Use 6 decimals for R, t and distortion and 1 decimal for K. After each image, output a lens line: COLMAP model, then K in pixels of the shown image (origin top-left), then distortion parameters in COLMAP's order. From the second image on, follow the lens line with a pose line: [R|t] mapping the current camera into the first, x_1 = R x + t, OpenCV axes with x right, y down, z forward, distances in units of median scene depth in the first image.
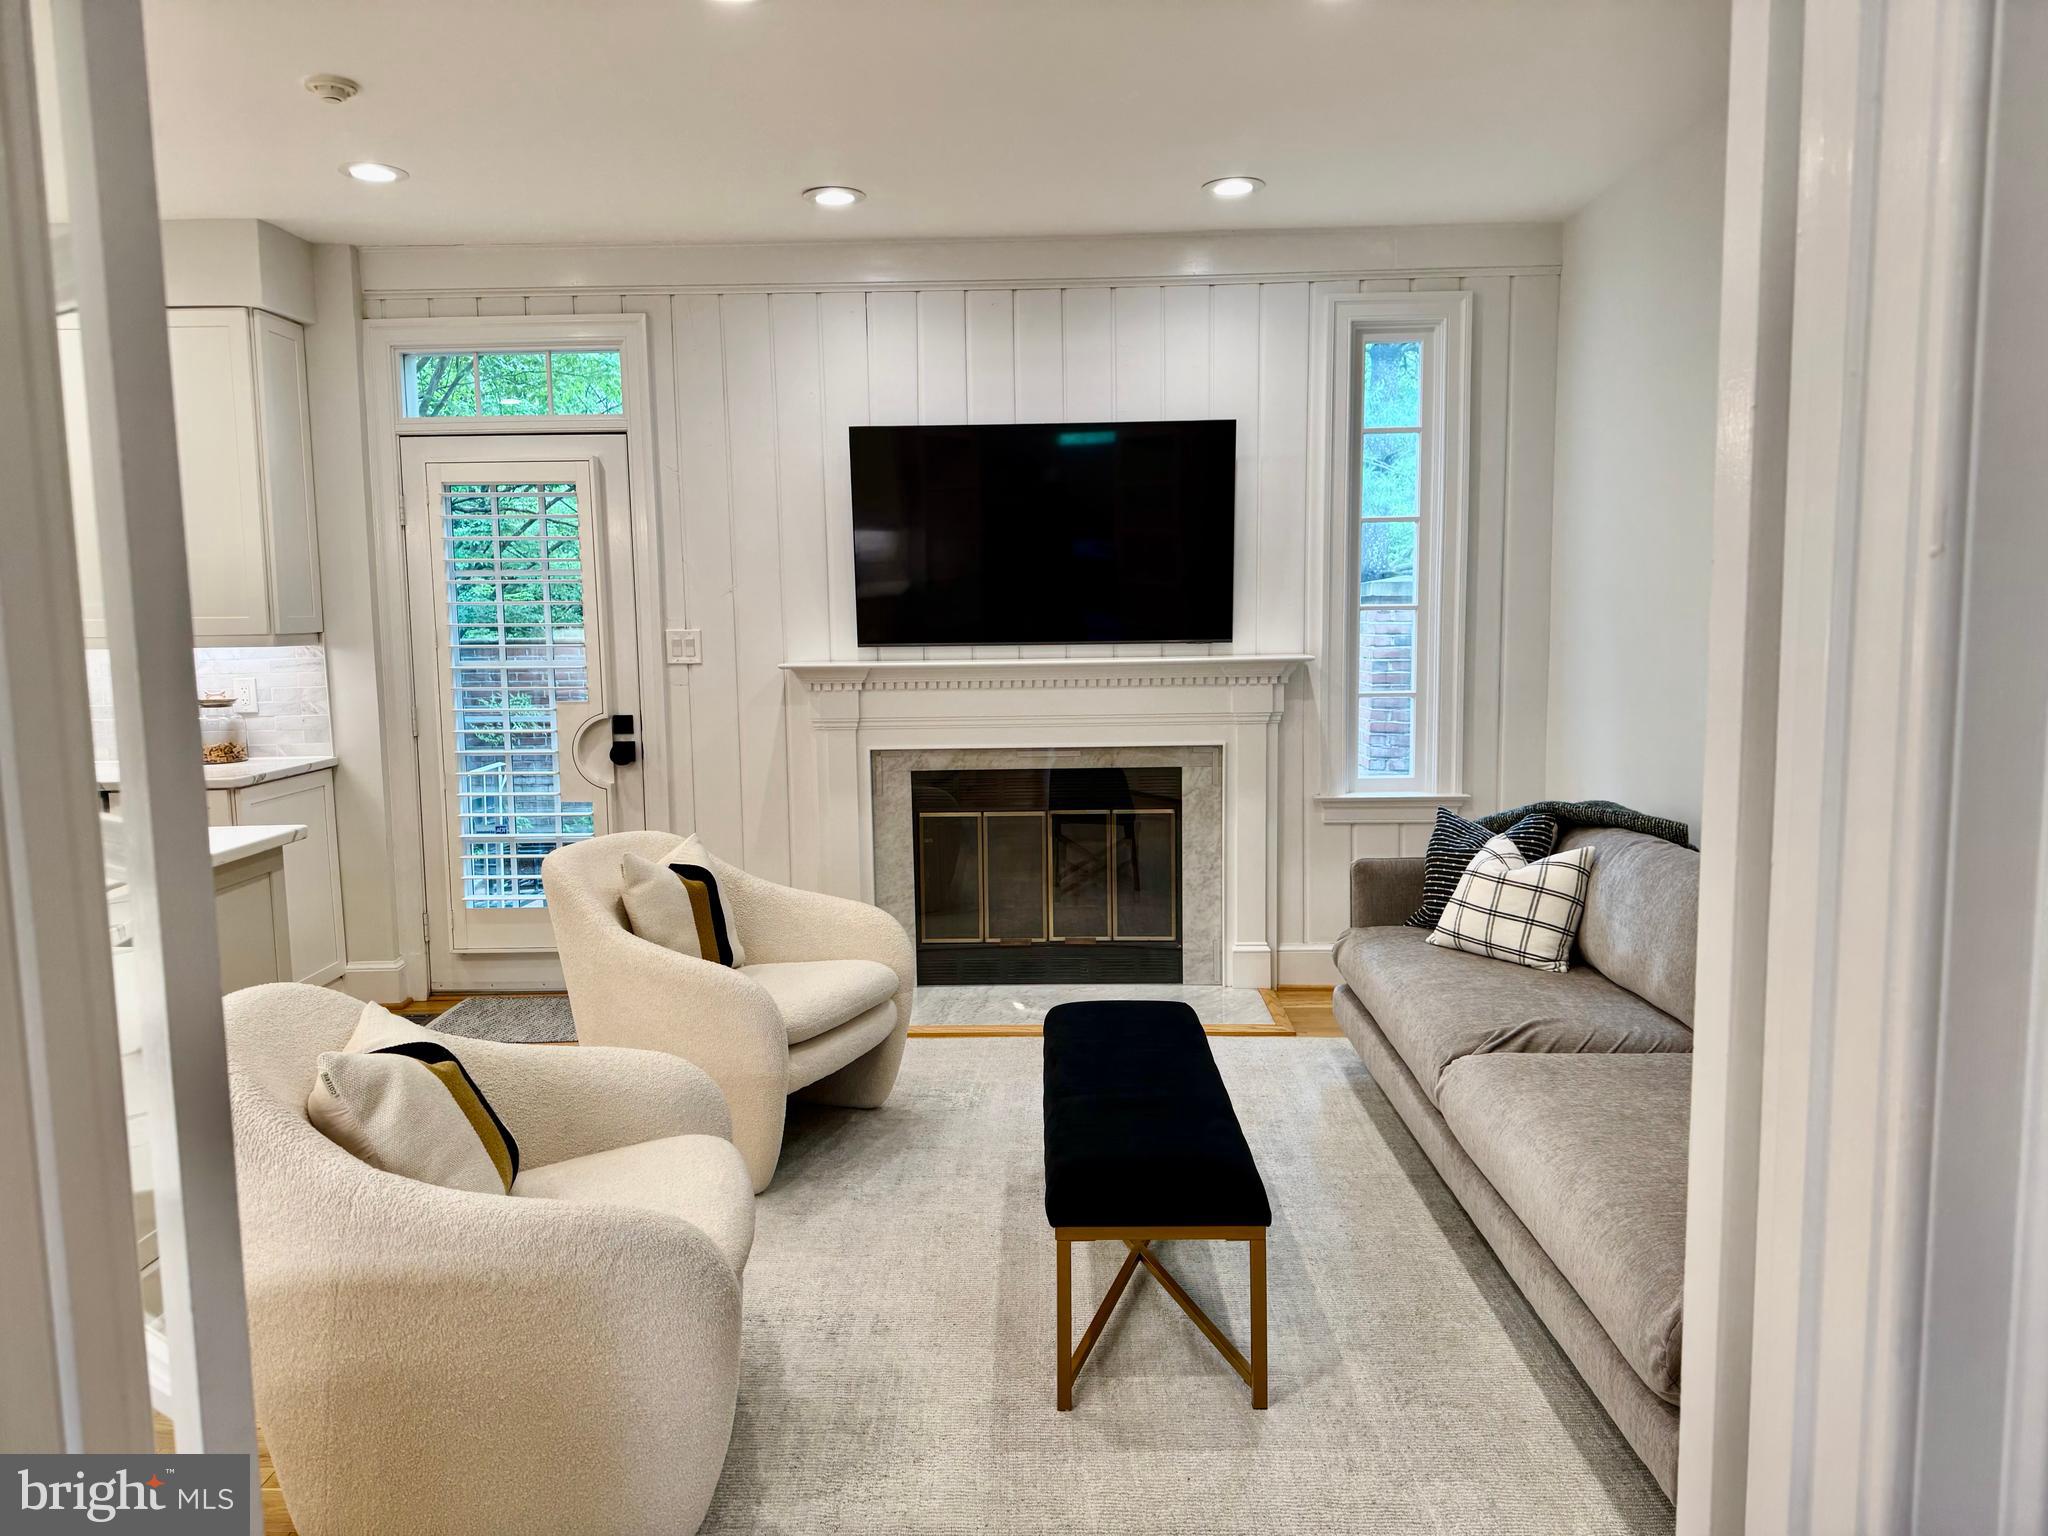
lens RADIAL K [[1451.7, 0, 1019.6], [0, 1451.7, 771.6], [0, 0, 1]] dist [0.005668, -0.004970]
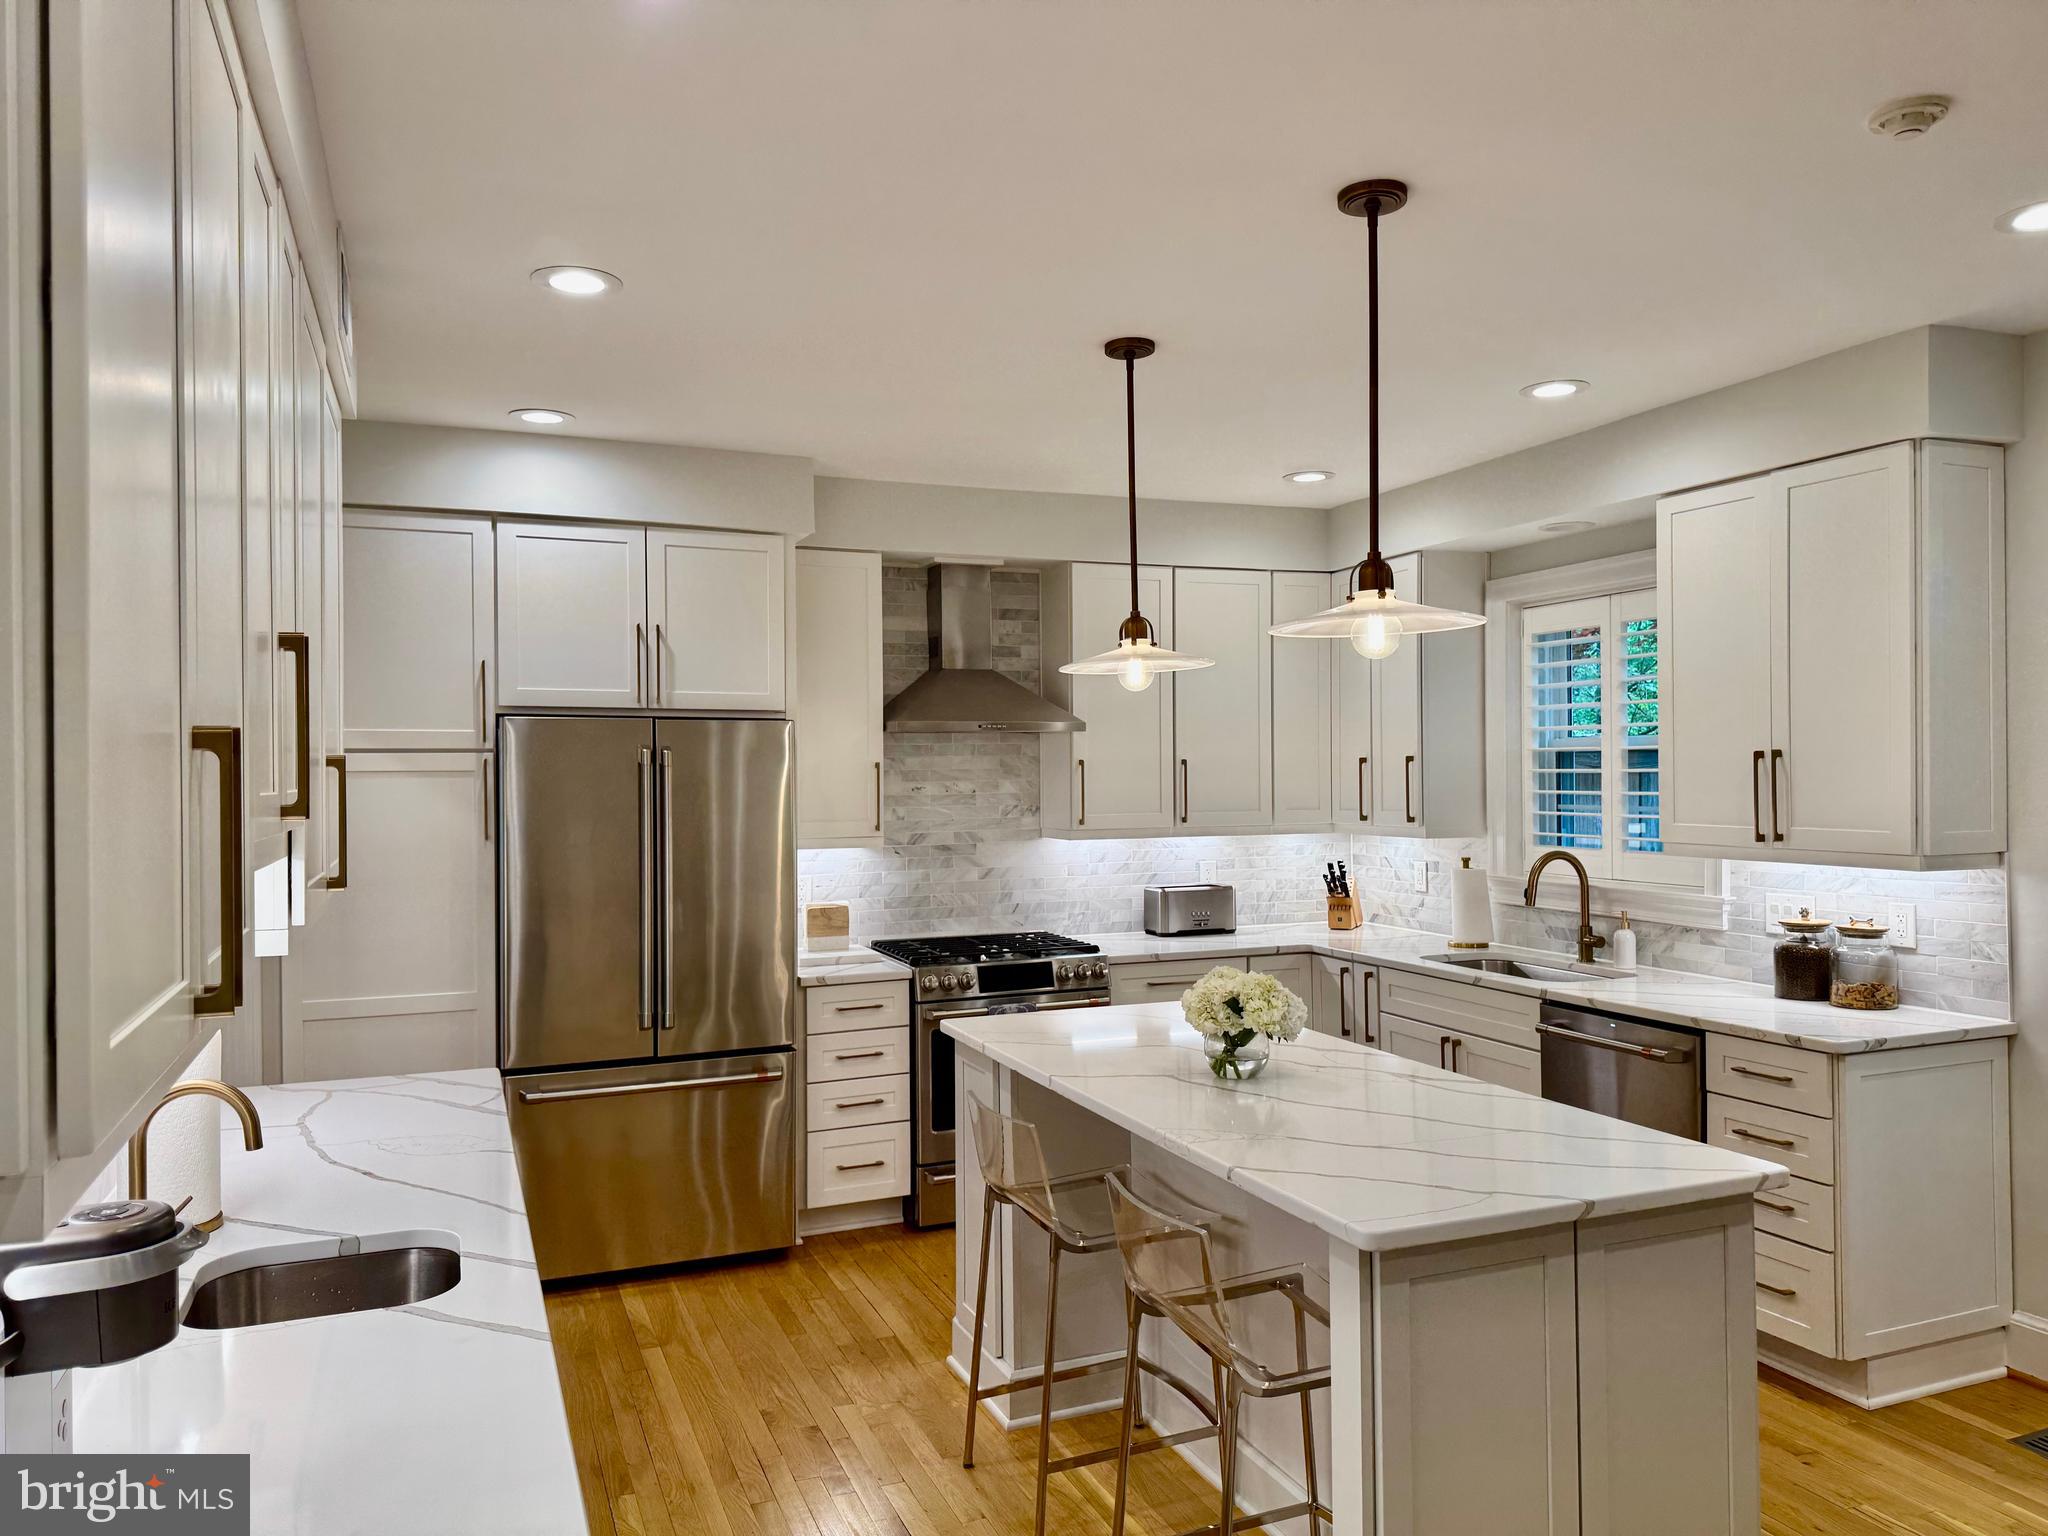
lens RADIAL K [[1451.7, 0, 1024.5], [0, 1451.7, 770.6], [0, 0, 1]] dist [0.005668, -0.004970]
pose [[0.391005, 0.012996, -0.920297, 0.003934], [-0.101597, 0.994399, -0.029123, -0.064747], [0.914764, 0.104887, 0.390135, 0.251737]]
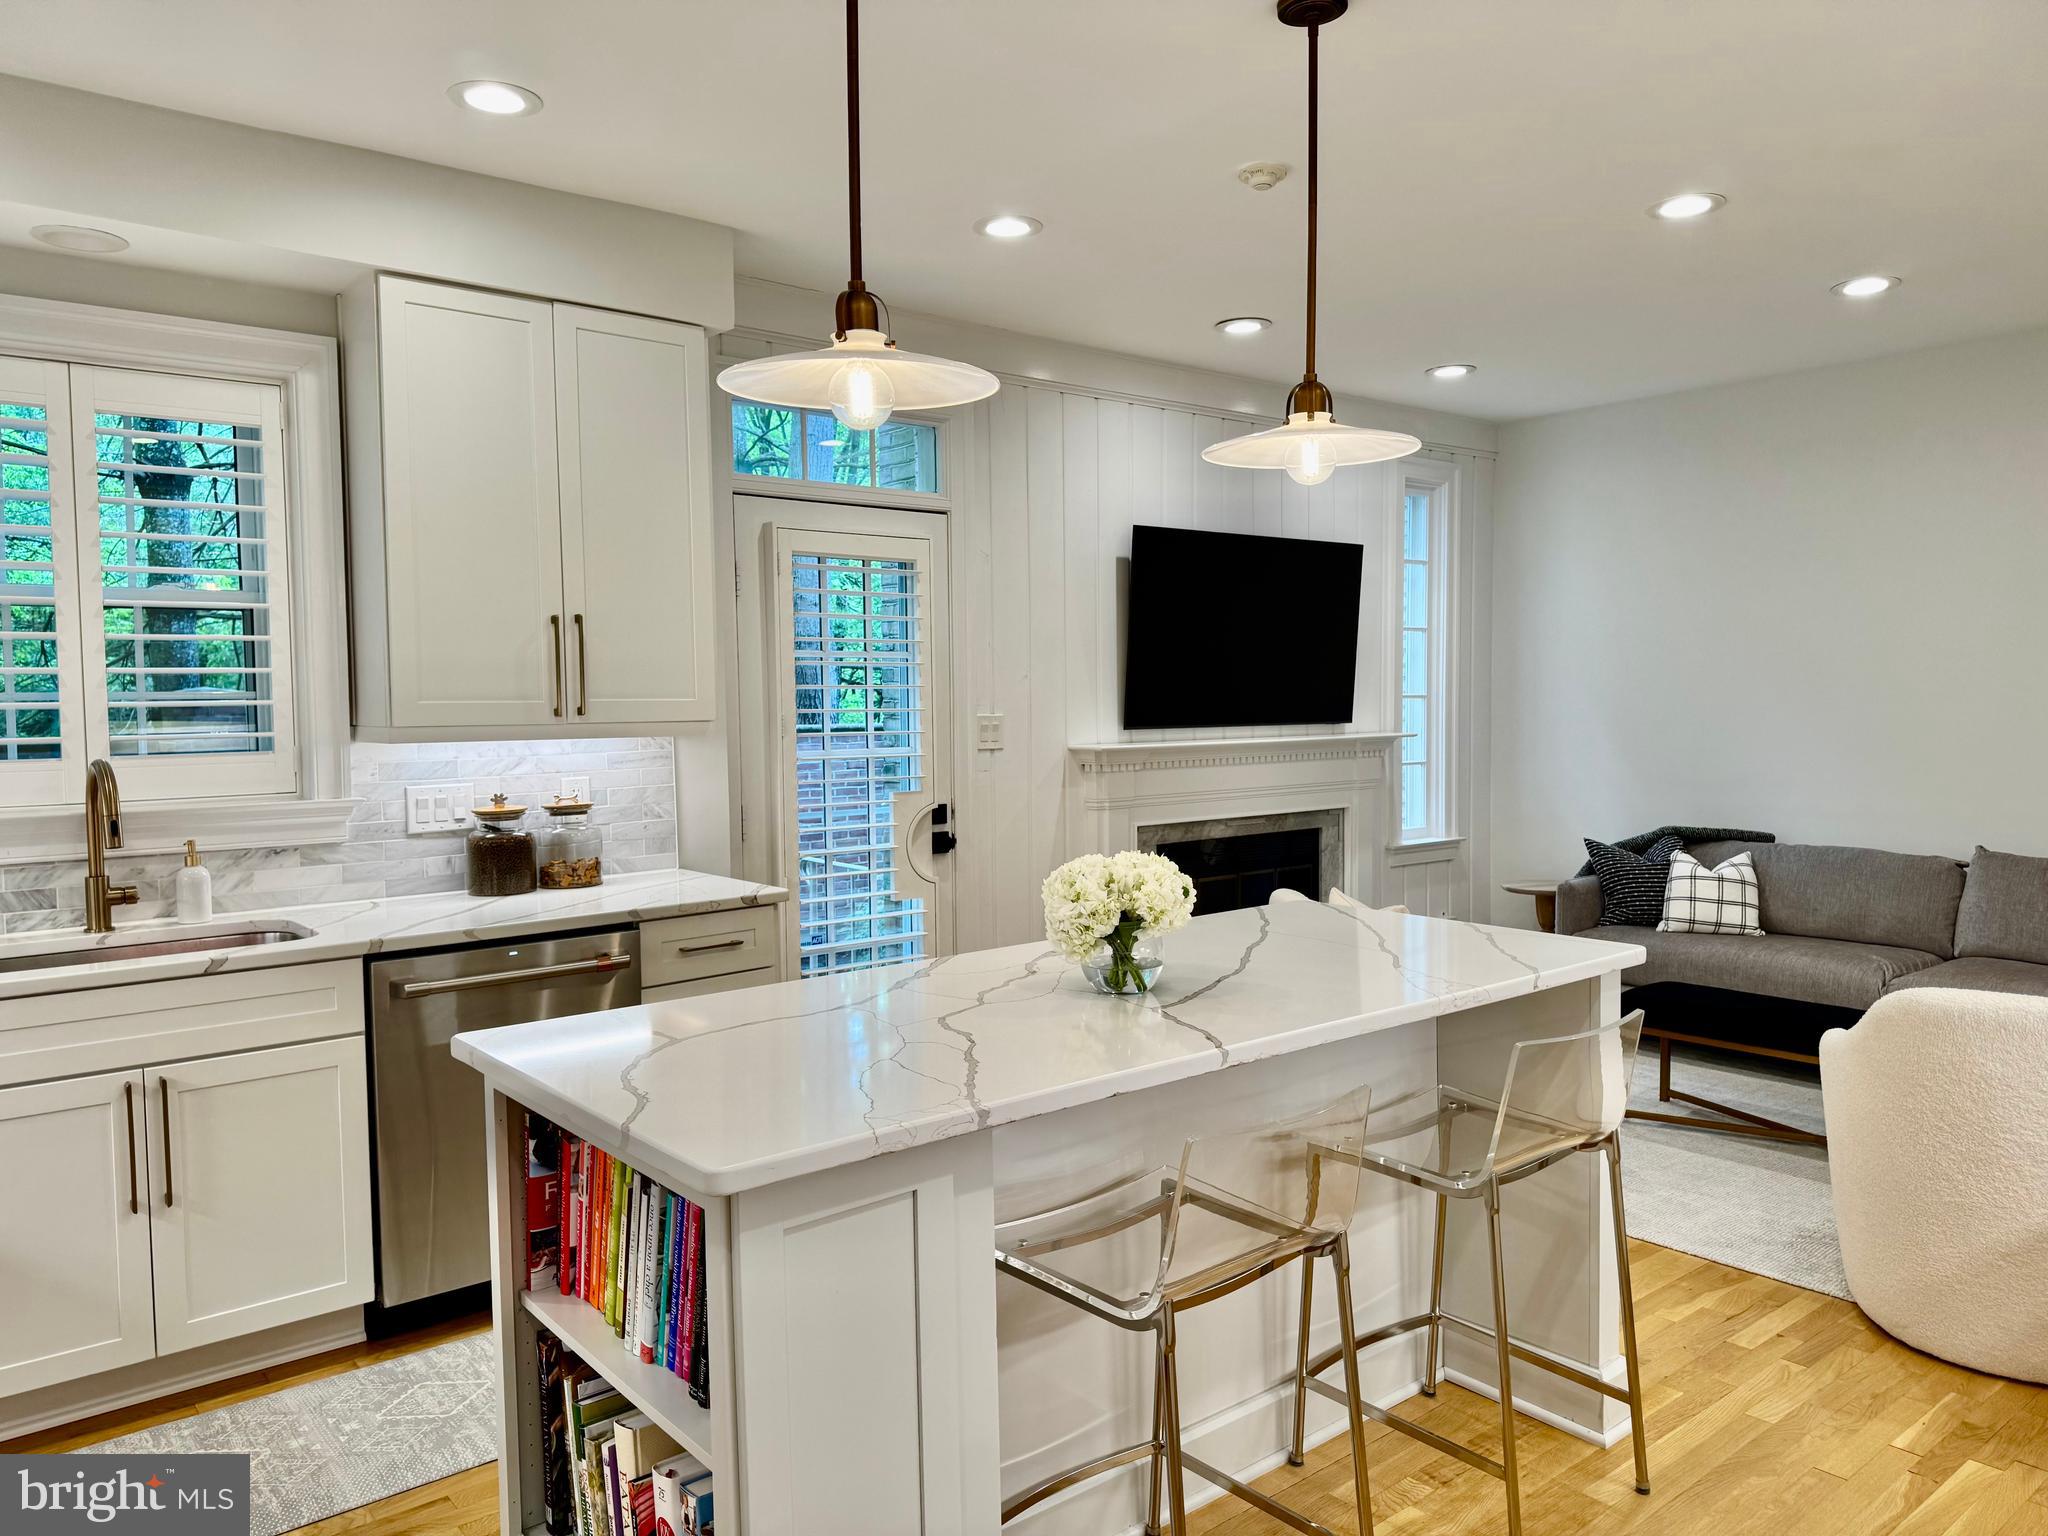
lens RADIAL K [[1451.7, 0, 1022.4], [0, 1451.7, 762.4], [0, 0, 1]] dist [0.005668, -0.004970]
pose [[0.766753, -0.023843, 0.641500, -0.857339], [0.073695, 0.995973, -0.051066, -0.014201], [-0.637698, 0.086430, 0.765422, 0.240443]]
